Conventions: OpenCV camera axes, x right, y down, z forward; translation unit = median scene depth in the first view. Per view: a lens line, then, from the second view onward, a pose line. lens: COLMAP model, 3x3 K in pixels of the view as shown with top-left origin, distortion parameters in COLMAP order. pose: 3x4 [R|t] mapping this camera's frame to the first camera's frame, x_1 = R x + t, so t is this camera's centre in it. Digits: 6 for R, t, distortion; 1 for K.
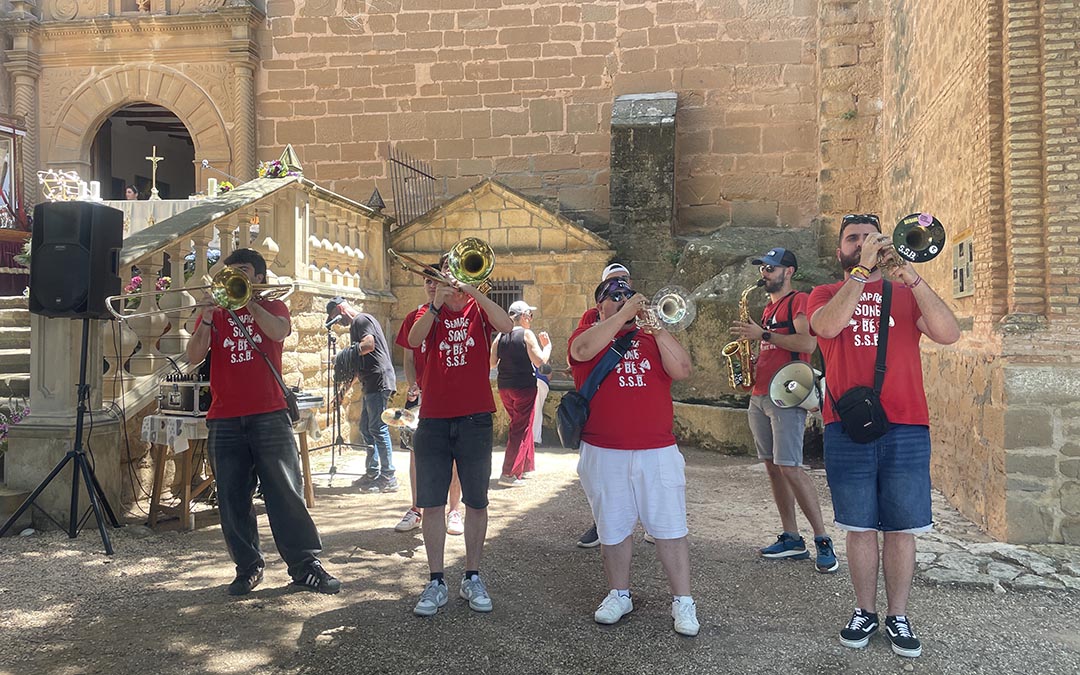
lens RADIAL K [[733.6, 0, 540.0], [0, 733.6, 337.5], [0, 0, 1]] dist [0.000138, -0.034632]
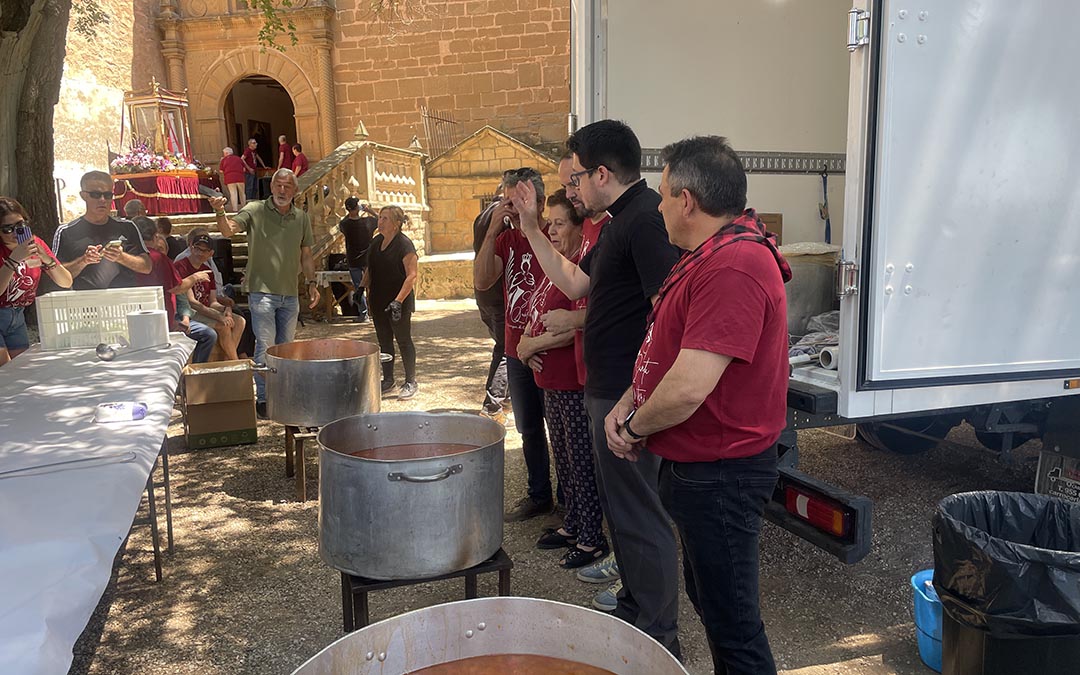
lens RADIAL K [[733.6, 0, 540.0], [0, 733.6, 337.5], [0, 0, 1]] dist [0.000138, -0.034632]
pose [[0.995887, -0.012381, -0.089758, 0.149924], [0.025228, 0.989338, 0.143439, 0.001459], [0.087025, -0.145114, 0.985580, -0.488470]]
